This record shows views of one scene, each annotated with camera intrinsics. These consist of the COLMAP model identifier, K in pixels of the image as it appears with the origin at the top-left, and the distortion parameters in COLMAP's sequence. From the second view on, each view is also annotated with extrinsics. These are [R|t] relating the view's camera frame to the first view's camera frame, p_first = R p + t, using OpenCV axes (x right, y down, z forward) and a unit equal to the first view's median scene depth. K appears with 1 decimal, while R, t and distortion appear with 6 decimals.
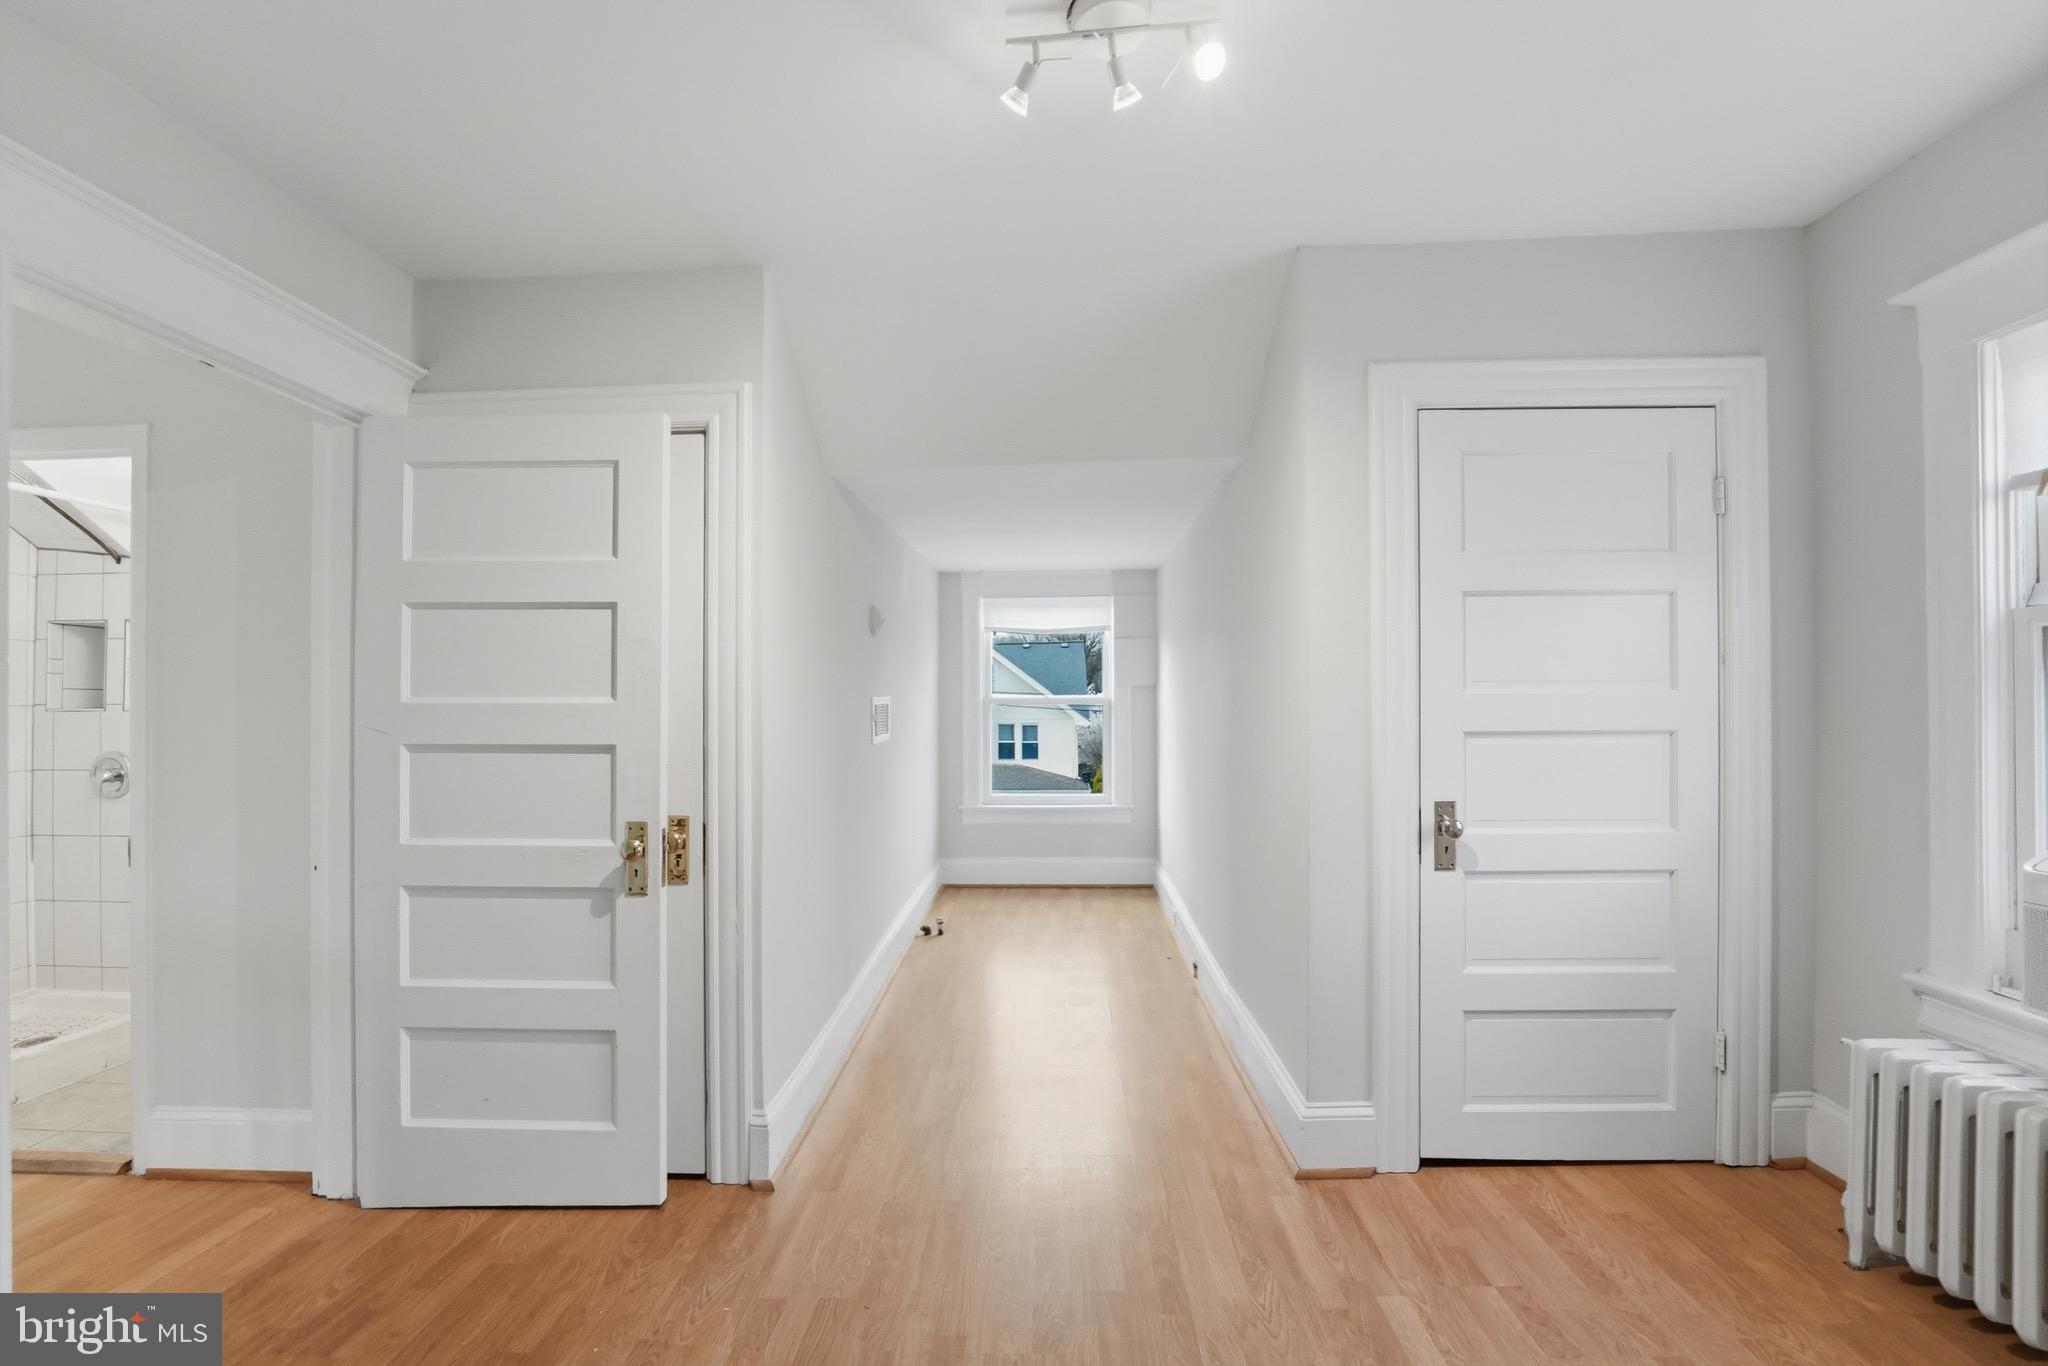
lens RADIAL K [[846.8, 0, 1034.0], [0, 846.8, 675.3], [0, 0, 1]] dist [-0.035616, 0.004120]
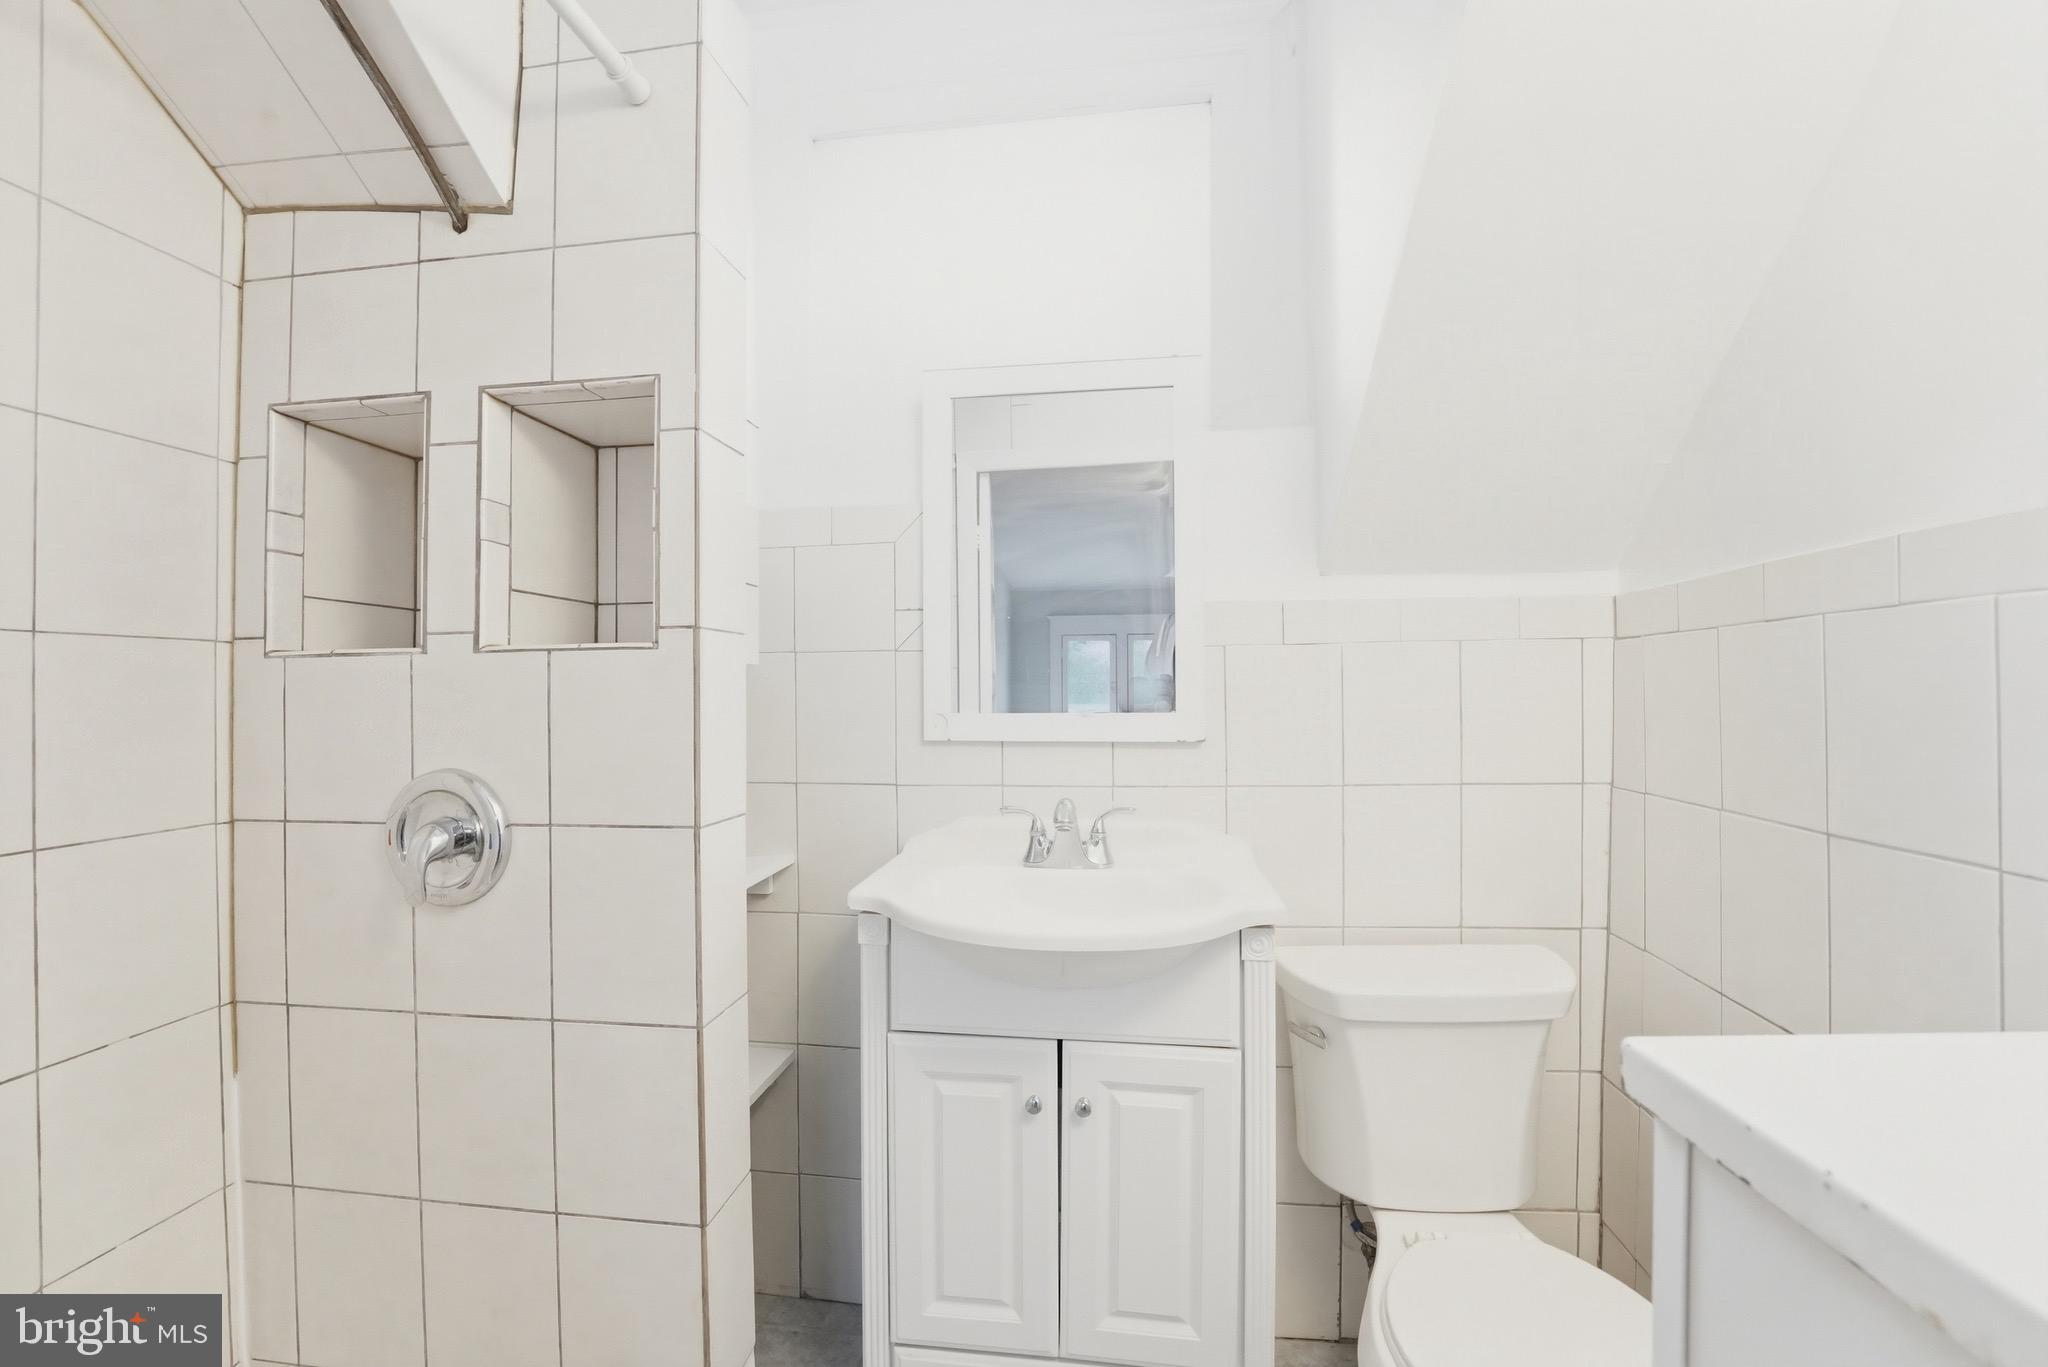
lens RADIAL K [[846.8, 0, 1034.0], [0, 846.8, 675.8], [0, 0, 1]] dist [-0.035616, 0.004120]
pose [[0.995690, -0.006705, -0.092504, -0.849388], [0.006744, 0.999977, 0.000110, 0.055482], [0.092501, -0.000733, 0.995712, 0.669956]]
